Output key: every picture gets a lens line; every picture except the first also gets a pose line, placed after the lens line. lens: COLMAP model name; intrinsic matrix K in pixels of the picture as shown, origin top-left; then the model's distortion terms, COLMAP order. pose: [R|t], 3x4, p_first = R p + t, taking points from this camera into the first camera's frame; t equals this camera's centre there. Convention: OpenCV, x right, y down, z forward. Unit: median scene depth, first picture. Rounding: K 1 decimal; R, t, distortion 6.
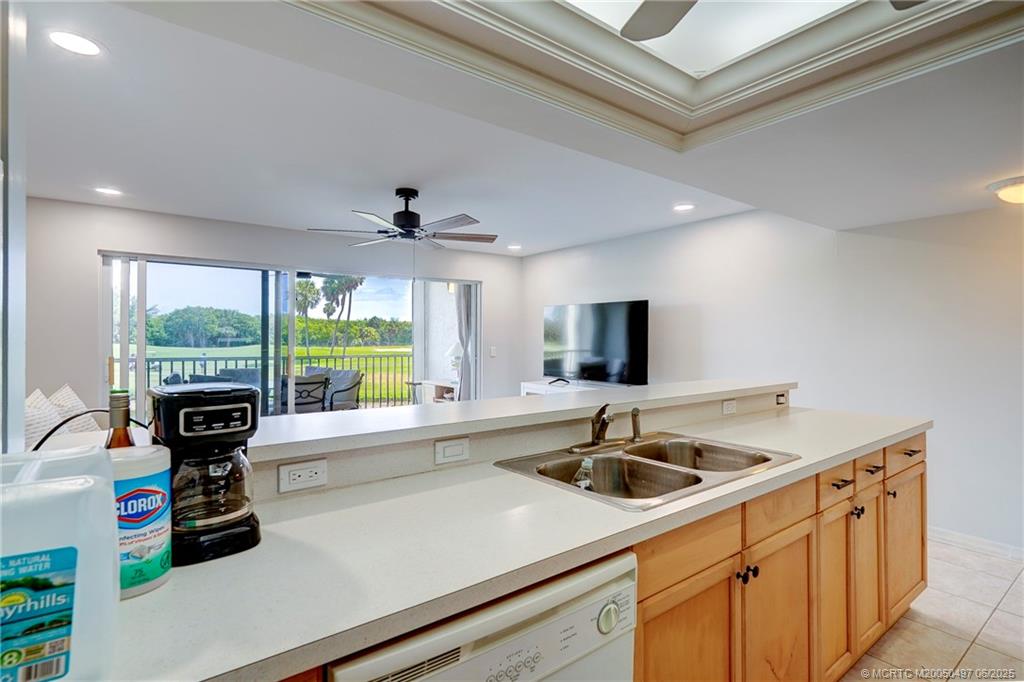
lens RADIAL K [[465.7, 0, 528.0], [0, 465.7, 341.8], [0, 0, 1]] dist [-0.000435, -0.000411]
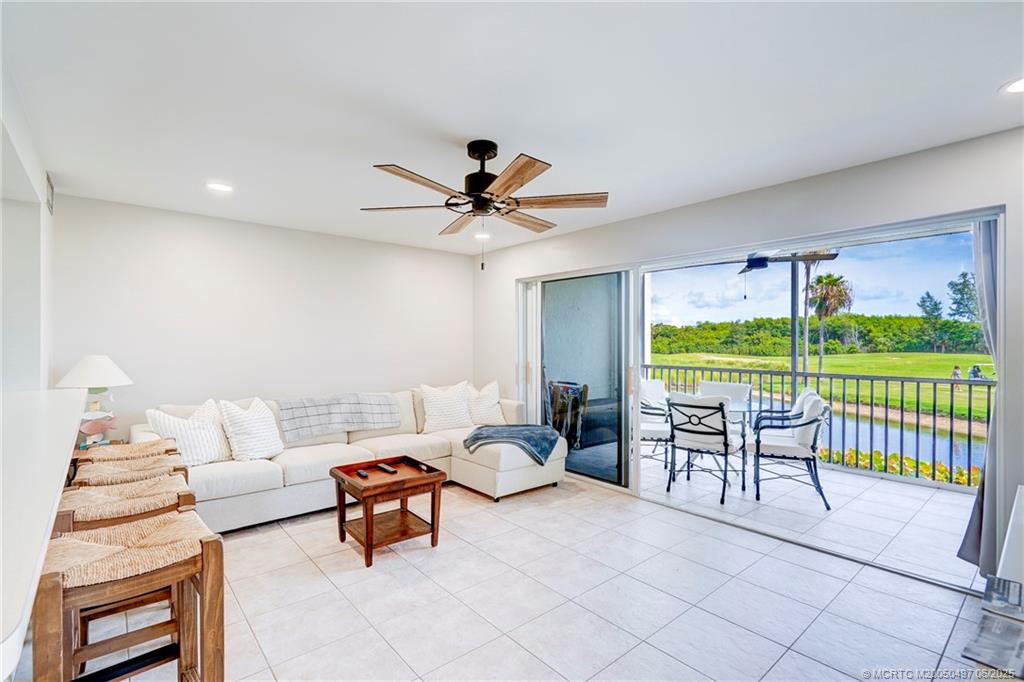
lens RADIAL K [[477.8, 0, 509.4], [0, 477.8, 344.6], [0, 0, 1]] dist [0.003573, -0.000124]
pose [[0.021254, -0.000340, -0.999774, 0.579548], [-0.014515, 0.999894, -0.000649, -0.015960], [0.999669, 0.014526, 0.021246, 1.238084]]
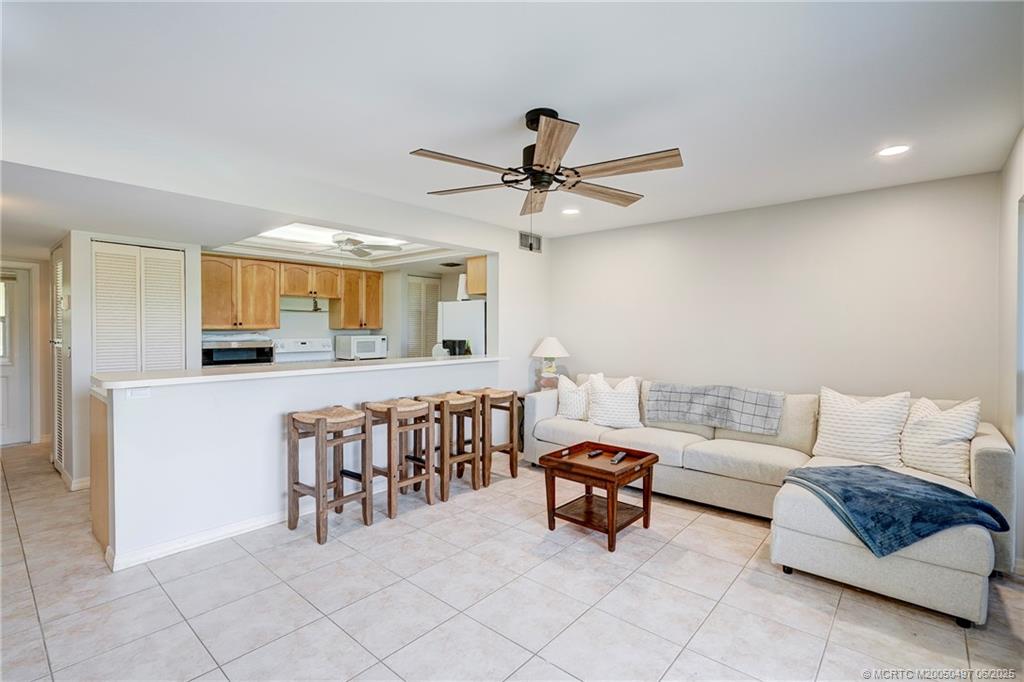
lens RADIAL K [[476.7, 0, 497.3], [0, 476.7, 332.2], [0, 0, 1]] dist [-0.004539, 0.000415]
pose [[-0.989576, -0.006484, -0.143863, -0.122574], [-0.009154, 0.999798, 0.017905, -0.025492], [0.143717, 0.019036, -0.989436, 2.019819]]
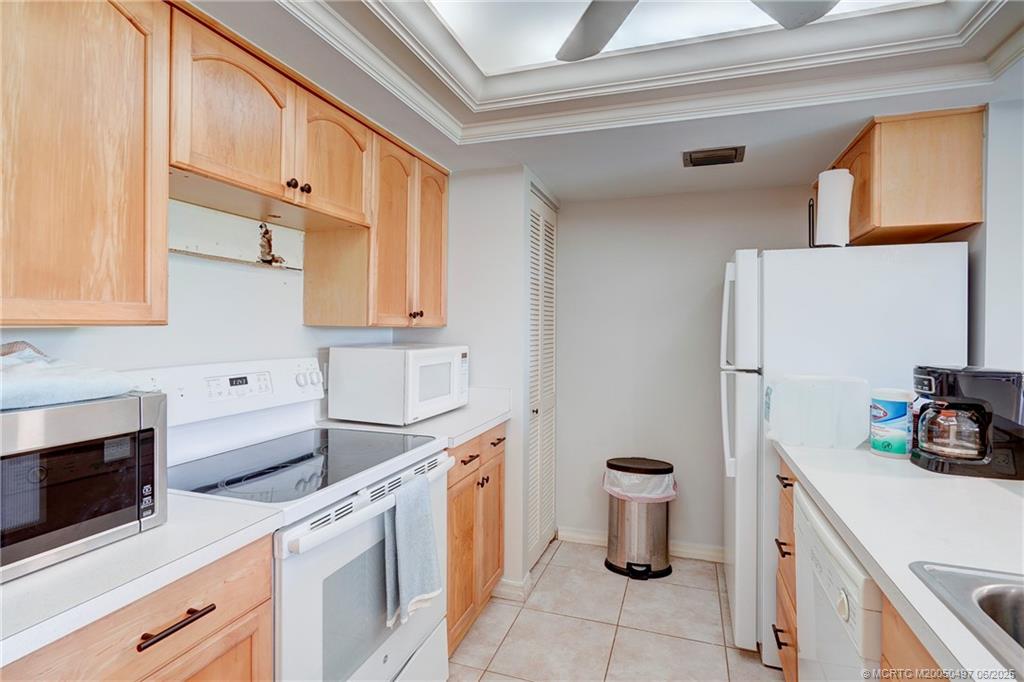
lens RADIAL K [[485.5, 0, 513.6], [0, 485.5, 327.9], [0, 0, 1]] dist [-0.001106, -0.000002]
pose [[-0.848667, -0.012195, -0.528787, 0.440354], [-0.019663, 0.999771, 0.008501, -0.004575], [0.528562, 0.017612, -0.848712, 0.486694]]
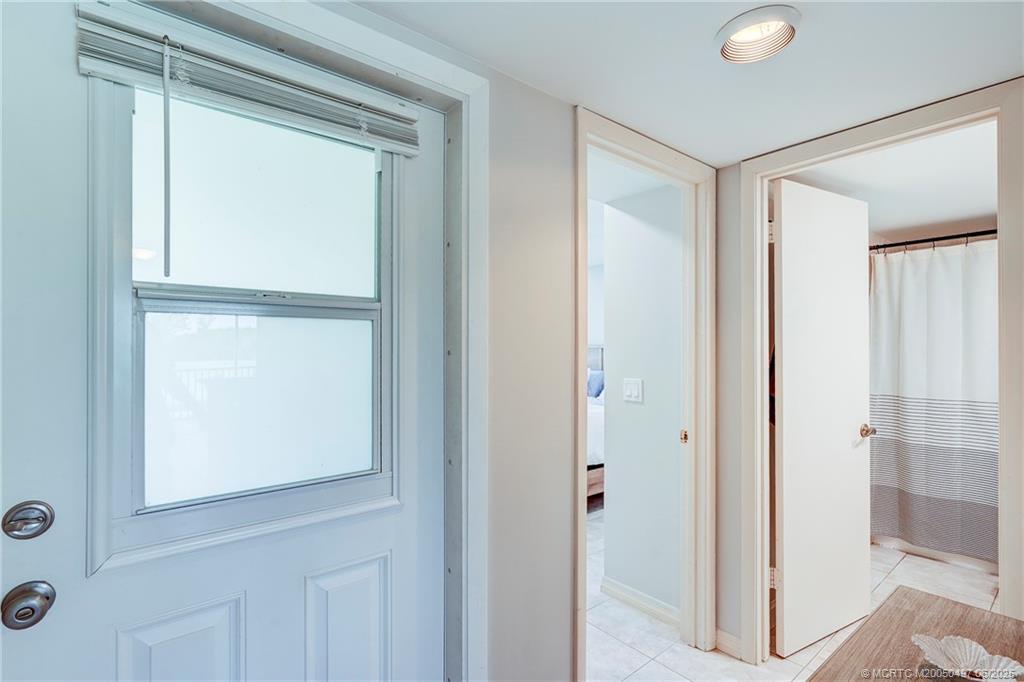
lens RADIAL K [[485.5, 0, 513.6], [0, 485.5, 327.9], [0, 0, 1]] dist [-0.001106, -0.000002]
pose [[-0.999973, -0.007340, -0.000714, 1.496108], [-0.007345, 0.999945, 0.007550, -0.010086], [0.000658, 0.007556, -0.999971, 0.239038]]
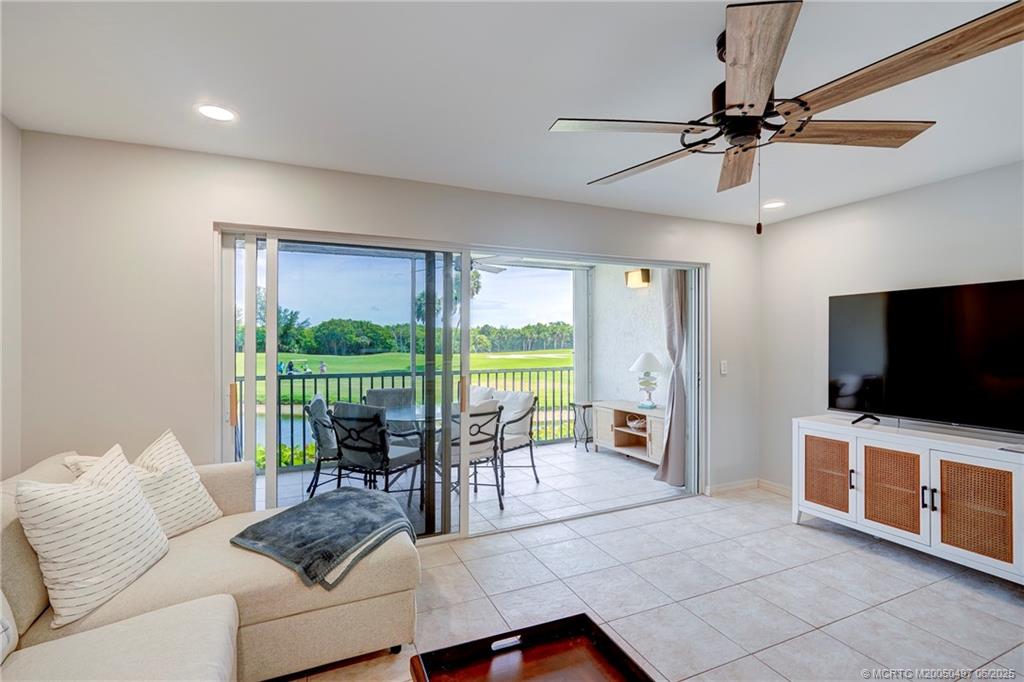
lens RADIAL K [[468.2, 0, 510.0], [0, 468.2, 346.4], [0, 0, 1]] dist [-0.013894, -0.000331]
pose [[0.964391, -0.008478, -0.264344, -0.439265], [0.007515, 0.999961, -0.004655, -0.019481], [0.264373, 0.002503, 0.964417, 0.604316]]
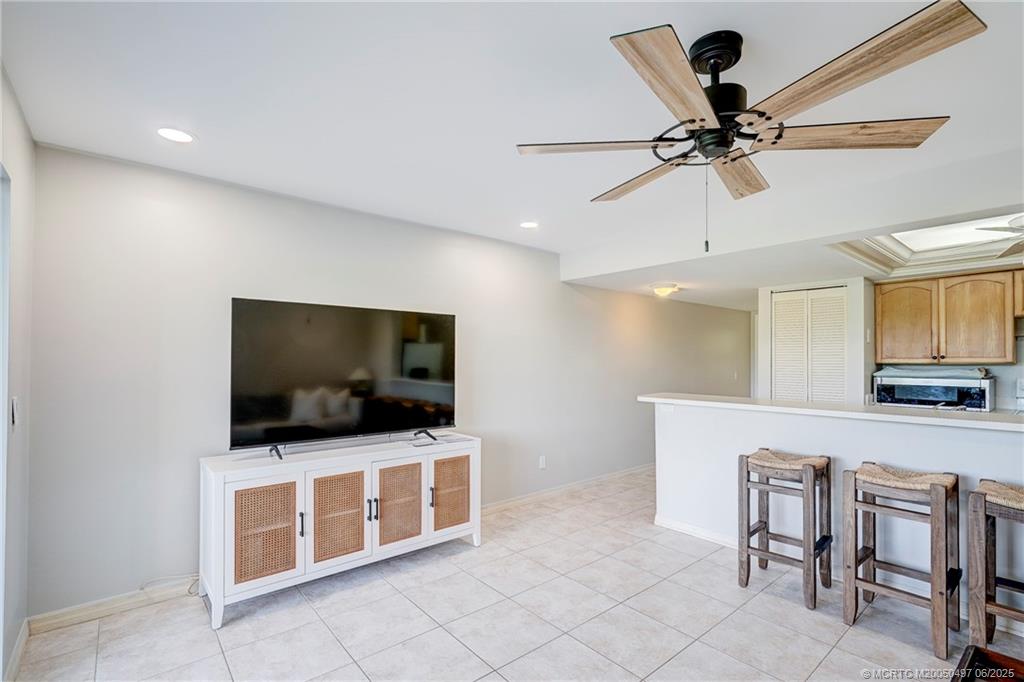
lens RADIAL K [[466.0, 0, 511.2], [0, 466.0, 359.0], [0, 0, 1]] dist [-0.003017, -0.000137]
pose [[-0.010623, -0.004543, 0.999933, -0.856296], [0.008998, 0.999949, 0.004639, -0.029152], [-0.999903, 0.009047, -0.010582, 1.448735]]
